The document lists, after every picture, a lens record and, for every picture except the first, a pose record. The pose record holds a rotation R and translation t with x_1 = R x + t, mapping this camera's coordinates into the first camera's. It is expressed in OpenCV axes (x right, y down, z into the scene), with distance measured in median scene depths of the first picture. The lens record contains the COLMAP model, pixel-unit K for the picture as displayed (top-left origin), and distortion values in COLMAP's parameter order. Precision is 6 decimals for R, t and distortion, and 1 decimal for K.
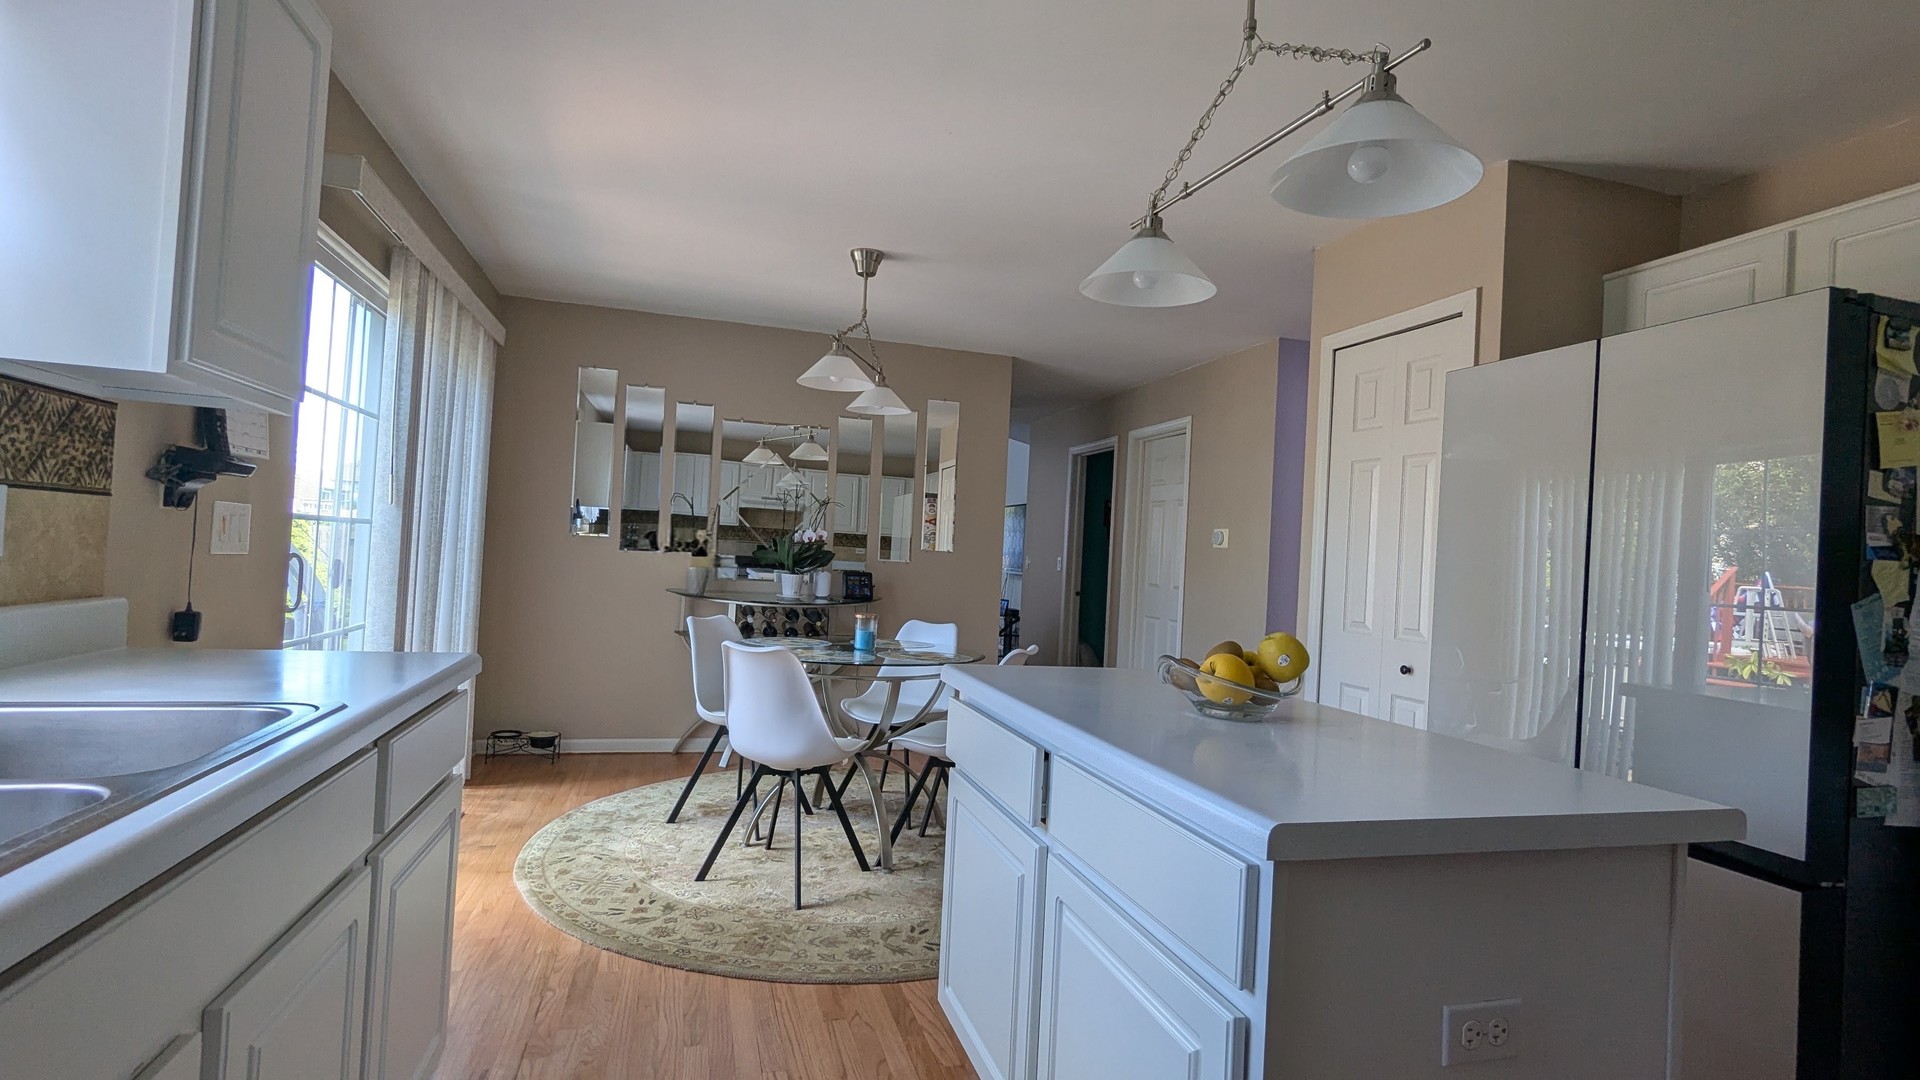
lens RADIAL K [[910.2, 0, 960.0], [0, 910.2, 540.0], [0, 0, 1]] dist [0.000805, 0.000147]
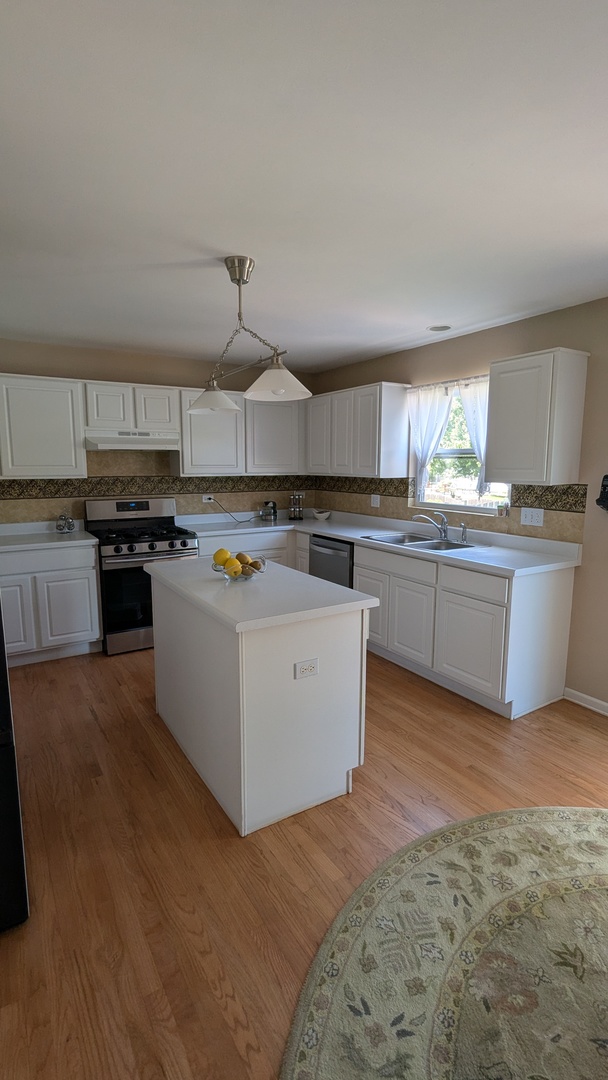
lens RADIAL K [[512.0, 0, 299.6], [0, 512.0, 538.5], [0, 0, 1]] dist [0.000805, 0.000147]
pose [[-0.962428, -0.024555, -0.270425, 0.538695], [-0.057382, 0.991804, 0.114162, -0.110082], [0.265405, 0.125391, -0.955948, 2.497379]]
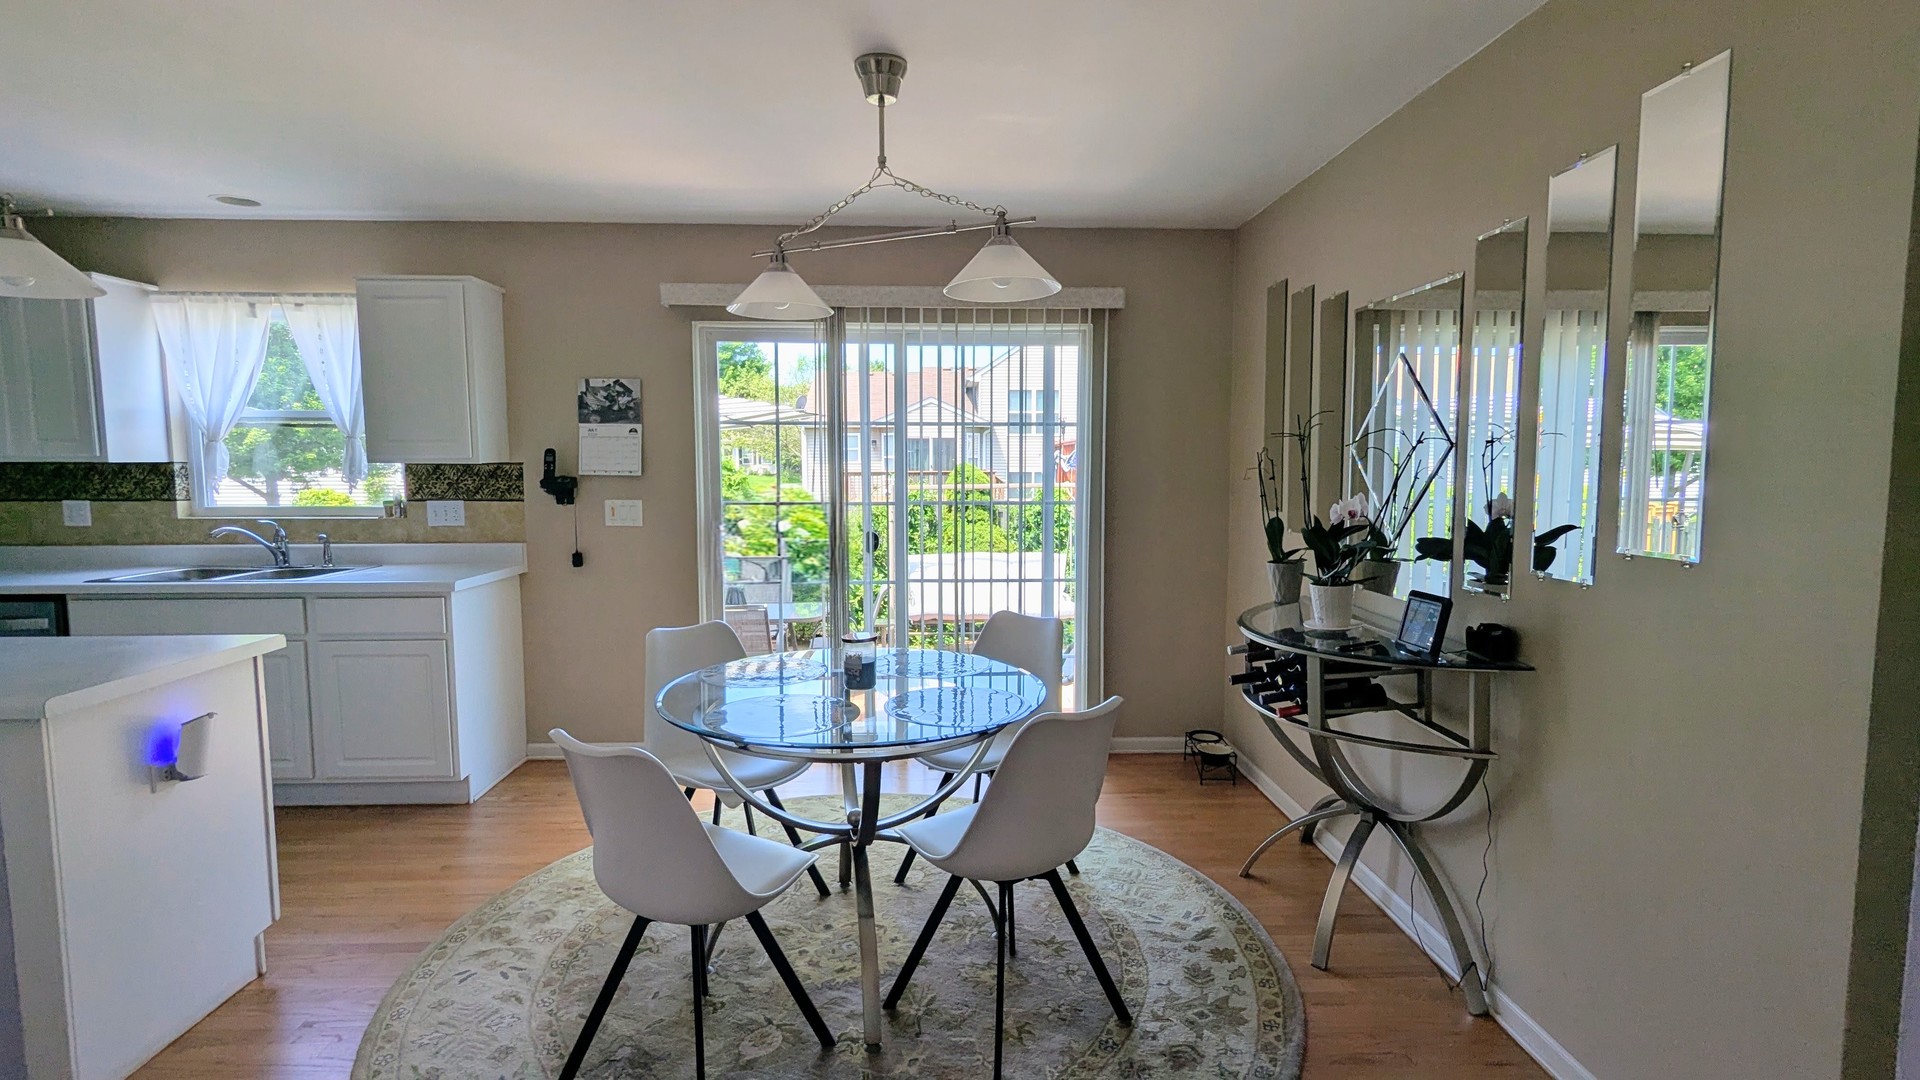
lens RADIAL K [[910.2, 0, 960.0], [0, 910.2, 540.0], [0, 0, 1]] dist [0.000805, 0.000147]
pose [[-0.241700, 0.023387, -0.970069, 1.145019], [0.001064, 0.999715, 0.023837, -0.002486], [0.970350, 0.004729, -0.241656, 2.725607]]
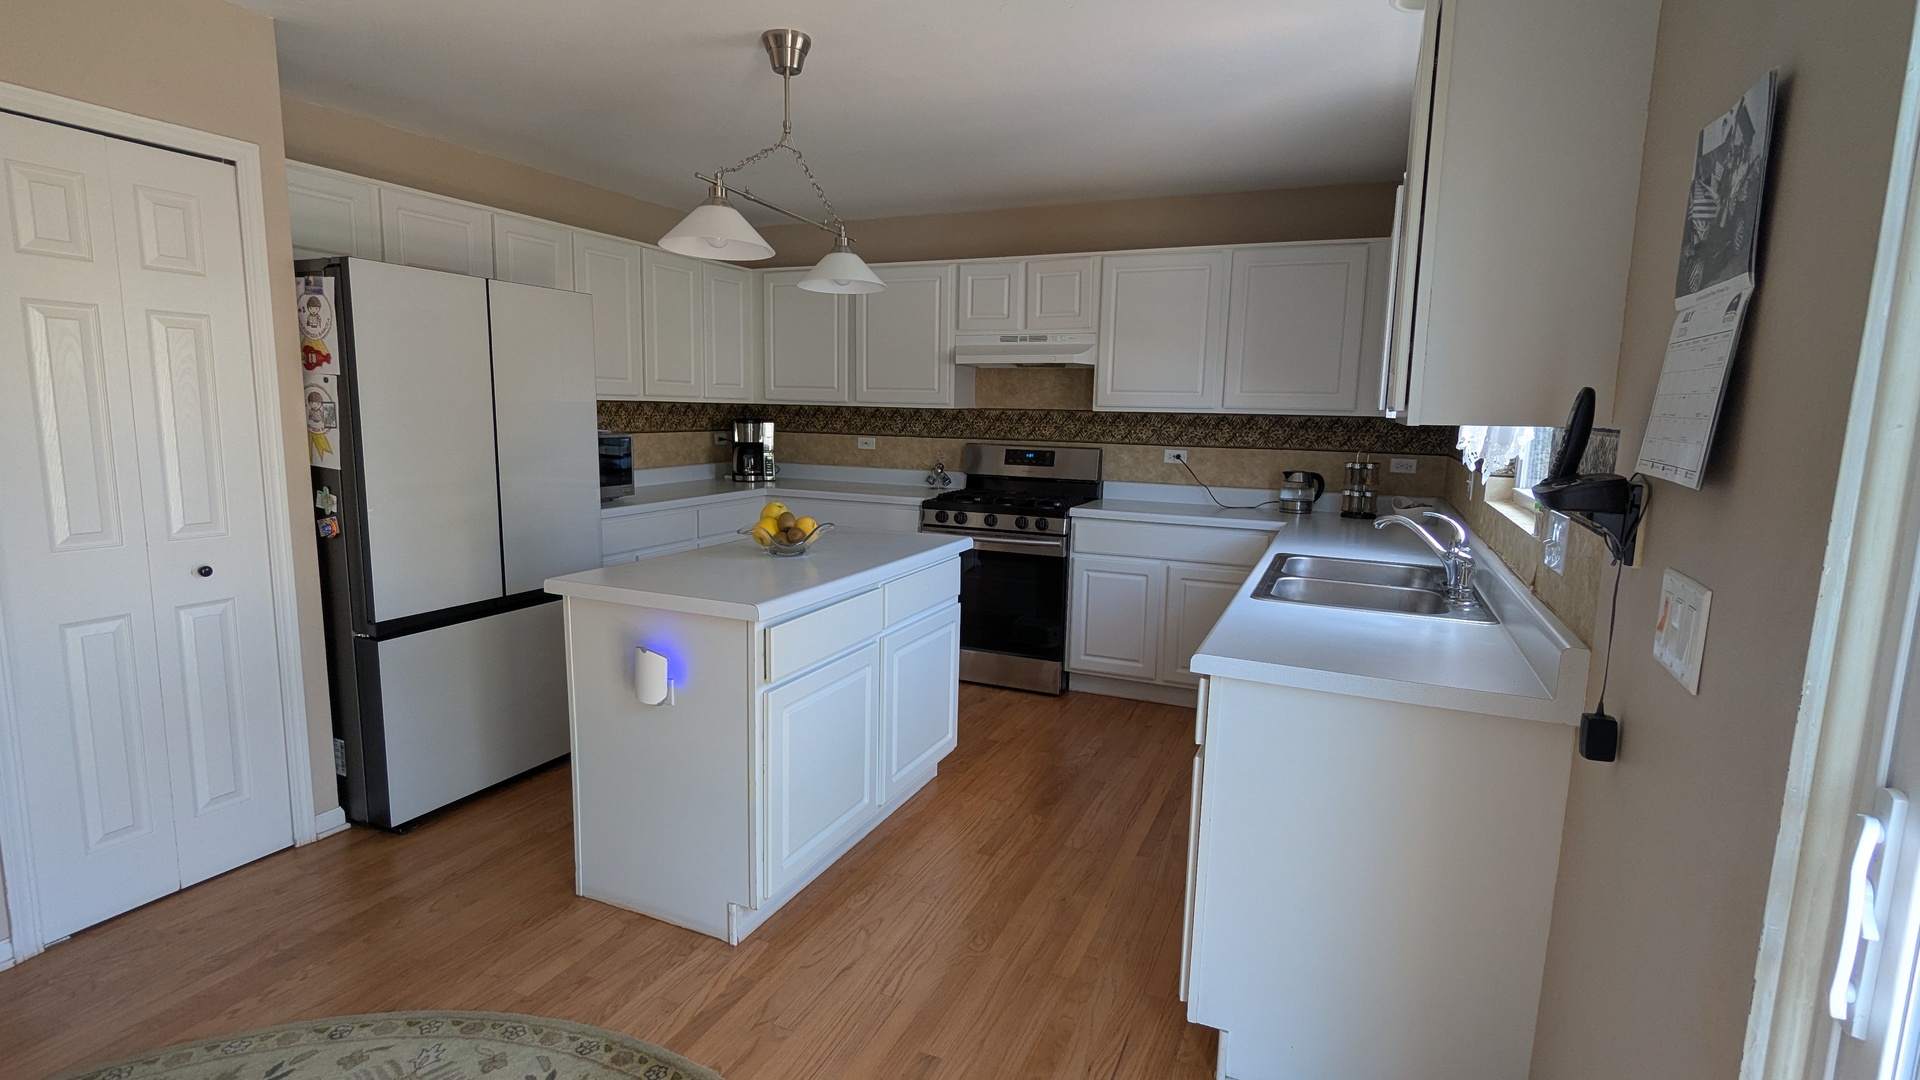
lens RADIAL K [[862.8, 0, 969.4], [0, 862.8, 611.2], [0, 0, 1]] dist [0.013999, 0.000080]
pose [[-0.766238, -0.229749, 0.600080, -0.982345], [-0.069369, 0.958012, 0.278211, -0.212212], [-0.638802, 0.171549, -0.750002, 2.014428]]
